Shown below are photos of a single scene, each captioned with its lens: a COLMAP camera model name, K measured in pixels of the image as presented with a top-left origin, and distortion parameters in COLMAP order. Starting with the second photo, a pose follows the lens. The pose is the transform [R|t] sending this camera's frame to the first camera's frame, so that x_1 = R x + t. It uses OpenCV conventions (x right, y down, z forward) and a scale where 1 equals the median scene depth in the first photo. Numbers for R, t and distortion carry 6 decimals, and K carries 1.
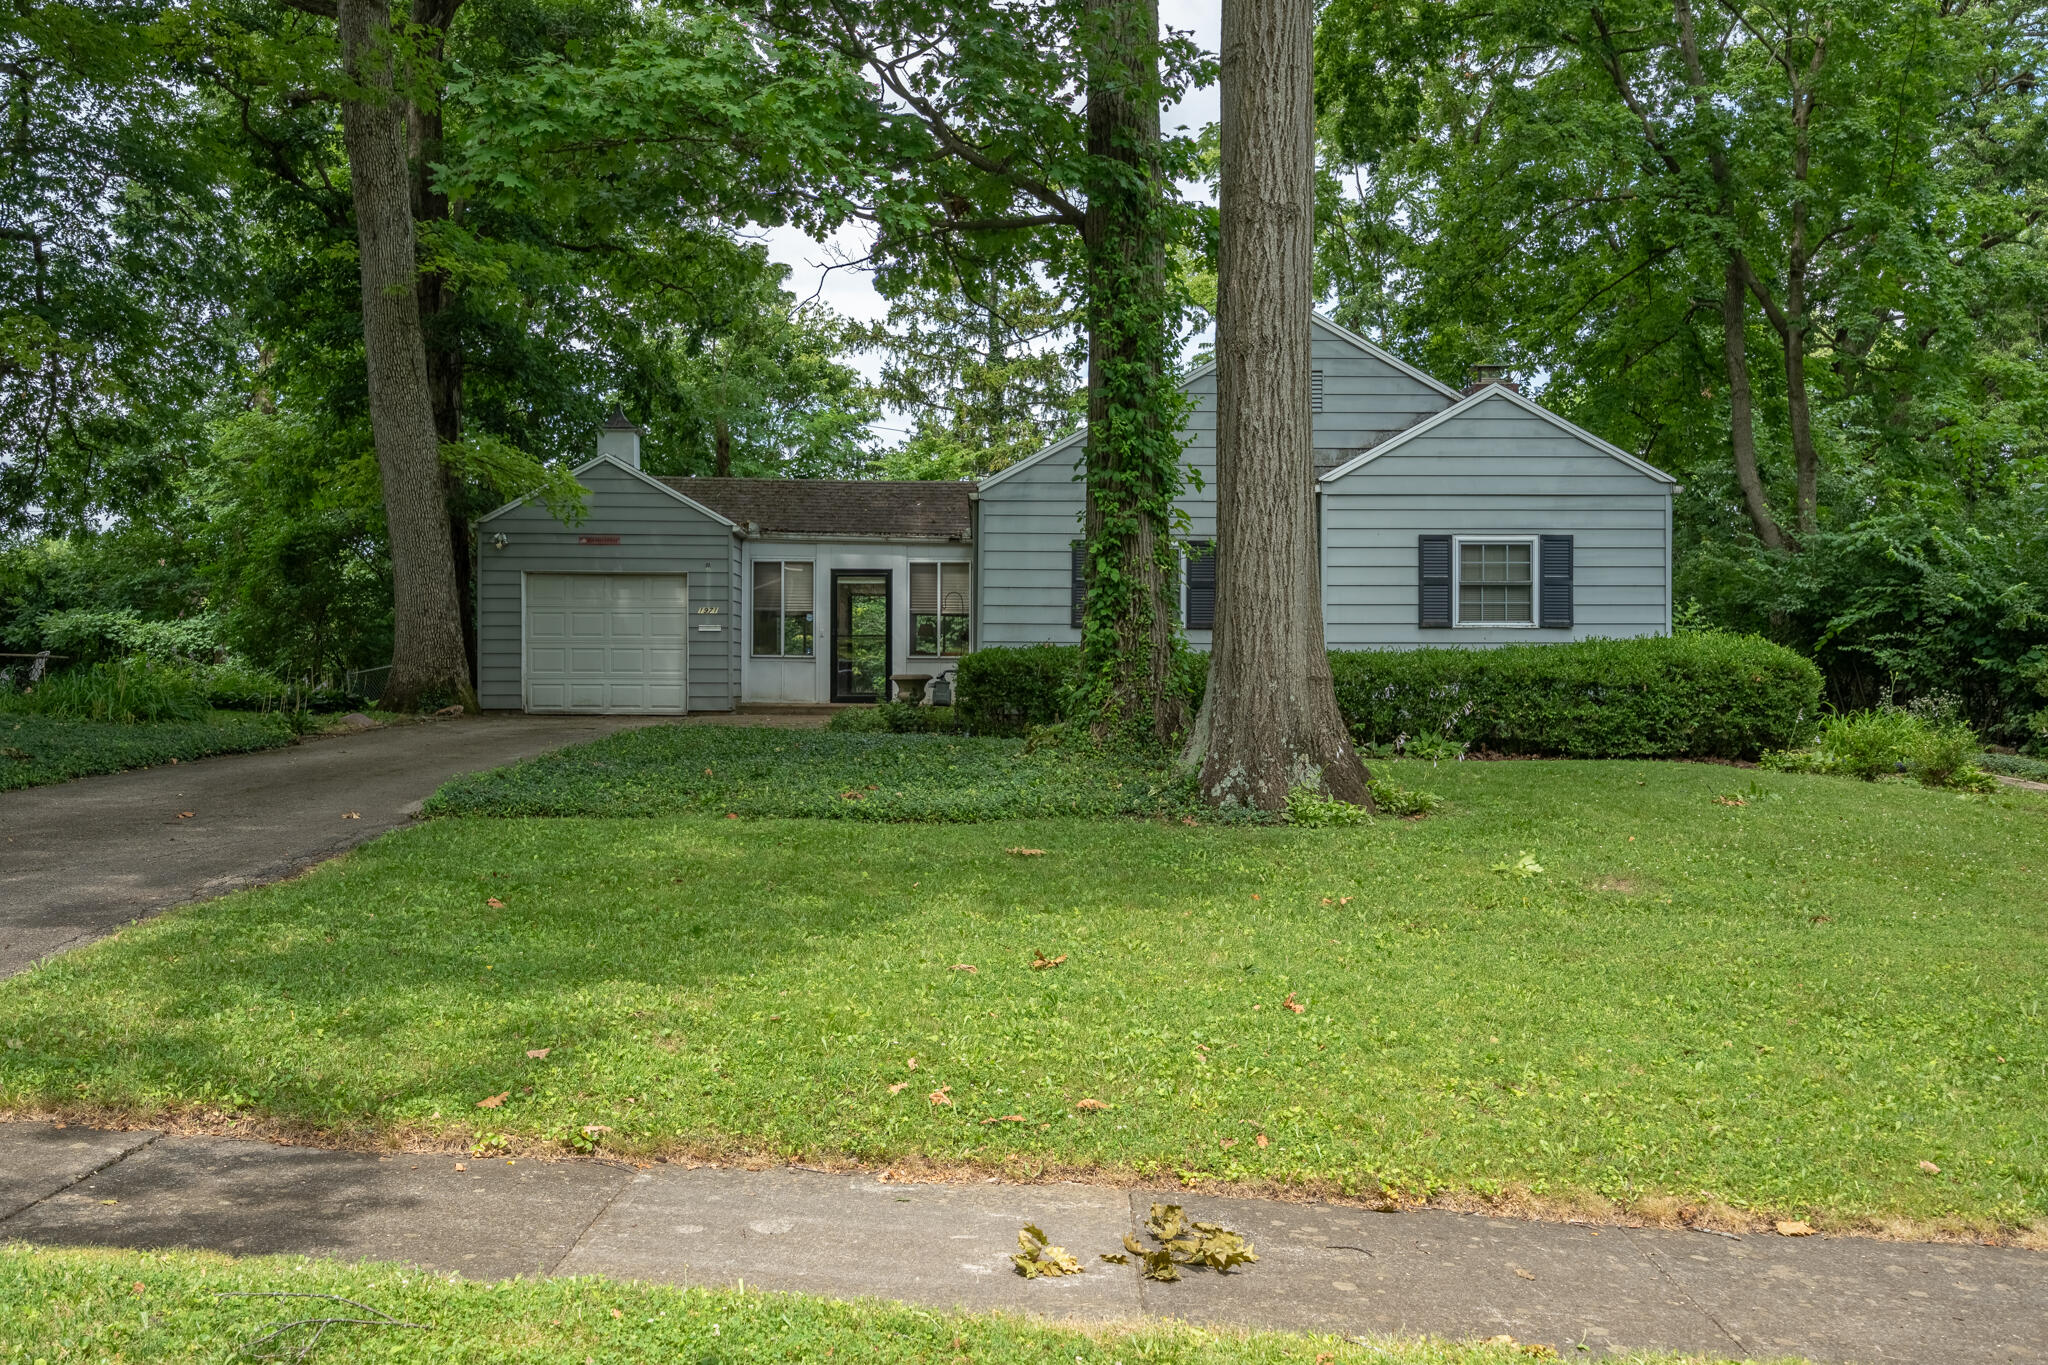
lens RADIAL K [[2067.9, 0, 1013.7], [0, 2067.9, 686.7], [0, 0, 1]] dist [0.018632, 0.000000]
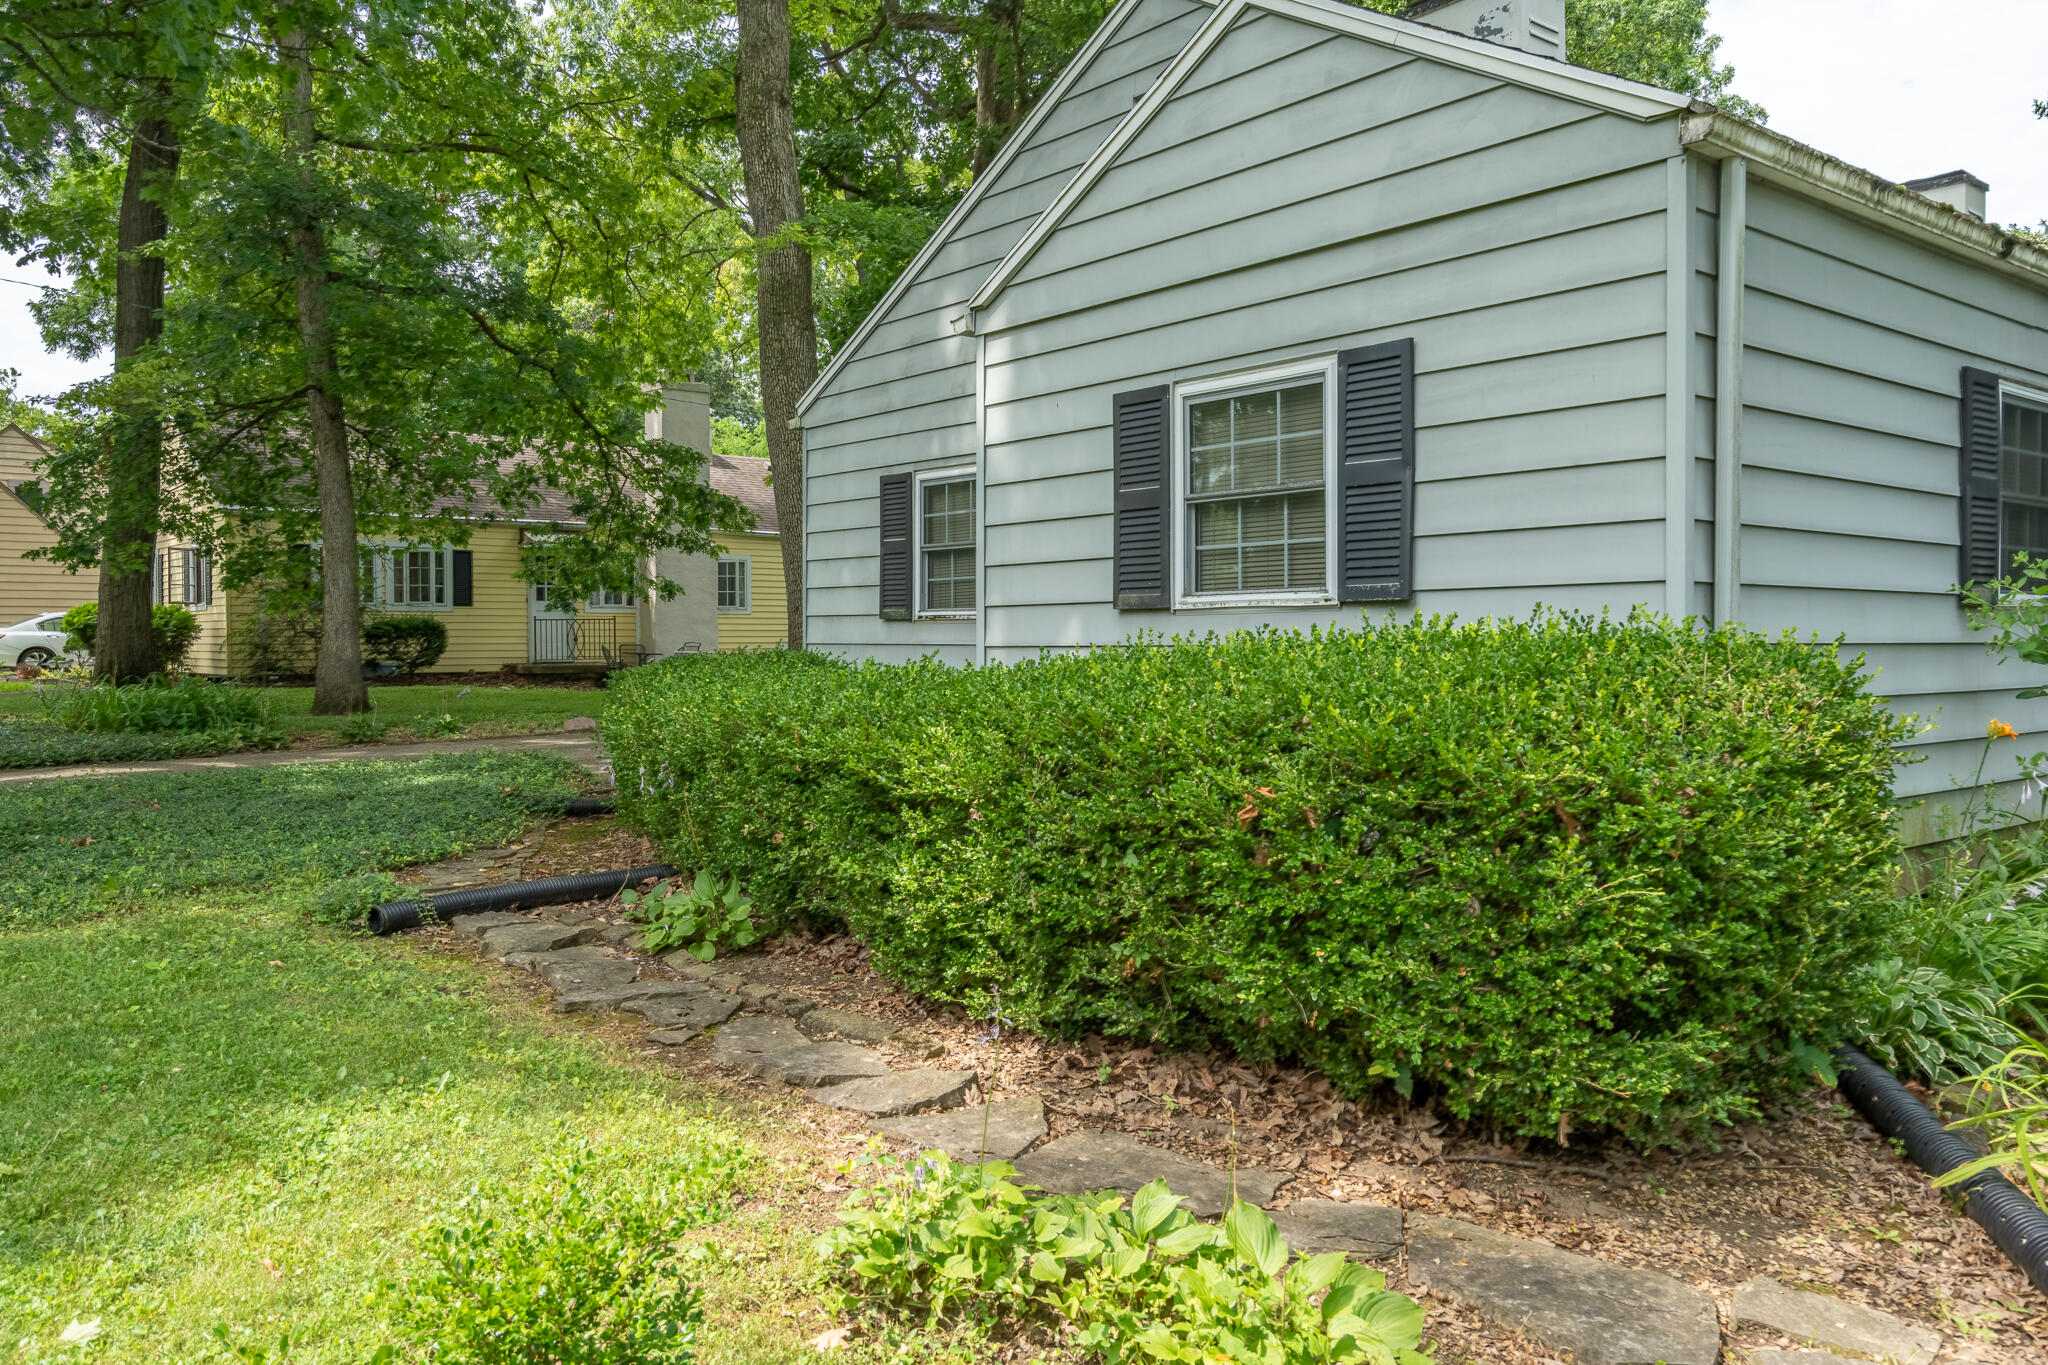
lens RADIAL K [[1554.0, 0, 1032.3], [0, 1554.0, 672.1], [0, 0, 1]] dist [0.001490, 0.009410]
pose [[0.629191, 0.007839, -0.777211, 0.435258], [0.004831, 0.999890, 0.013996, -0.020470], [0.777236, -0.012561, 0.629084, 0.782582]]
